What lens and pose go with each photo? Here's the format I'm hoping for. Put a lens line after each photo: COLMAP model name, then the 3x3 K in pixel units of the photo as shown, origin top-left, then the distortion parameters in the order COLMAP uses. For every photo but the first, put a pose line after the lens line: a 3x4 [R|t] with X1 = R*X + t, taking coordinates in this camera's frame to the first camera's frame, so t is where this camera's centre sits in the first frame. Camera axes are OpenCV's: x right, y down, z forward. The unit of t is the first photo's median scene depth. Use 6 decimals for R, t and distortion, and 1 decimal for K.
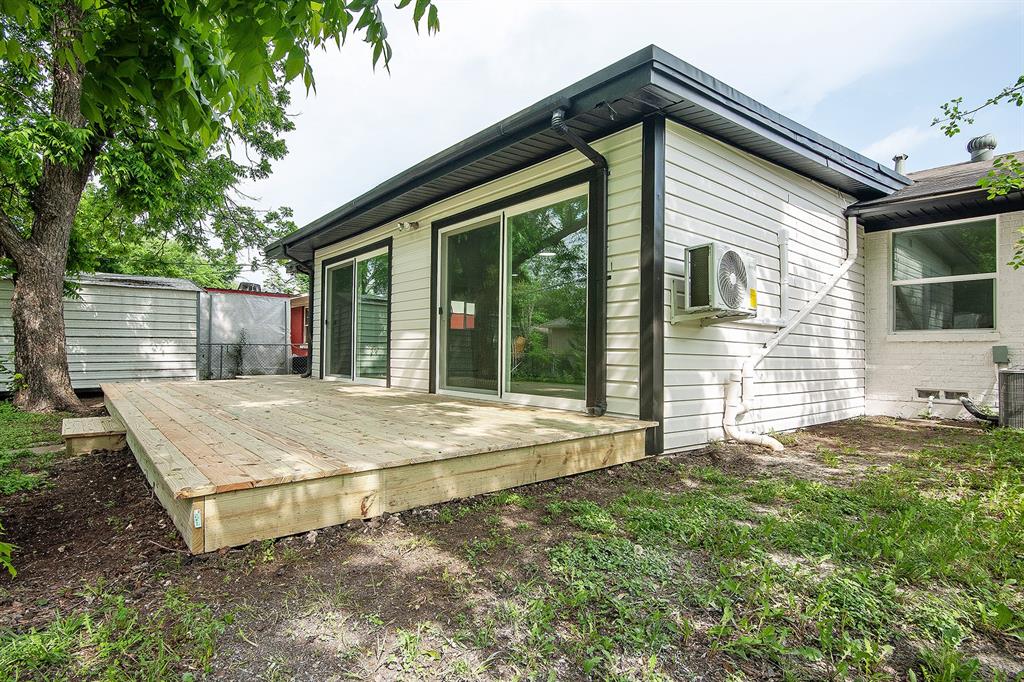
lens RADIAL K [[523.2, 0, 516.6], [0, 523.2, 344.2], [0, 0, 1]] dist [-0.006780, -0.001109]
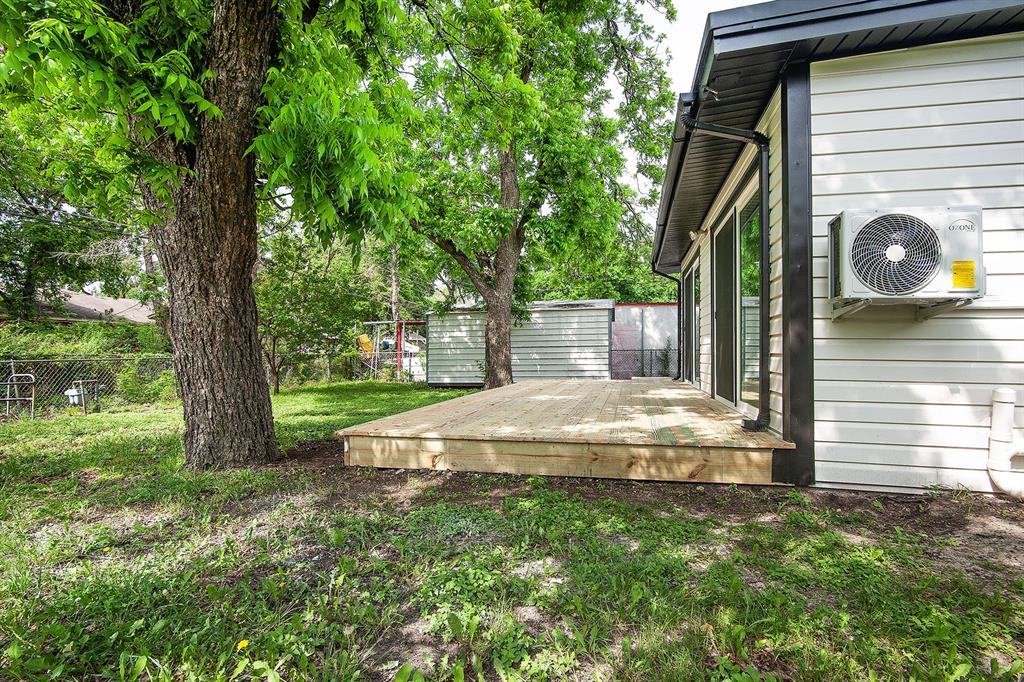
lens RADIAL K [[523.2, 0, 520.7], [0, 523.2, 342.6], [0, 0, 1]] dist [-0.006780, -0.001109]
pose [[0.610241, -0.025580, -0.791803, 0.552545], [0.016968, 0.999671, -0.019218, 0.000690], [0.792034, -0.001708, 0.610475, 0.145928]]
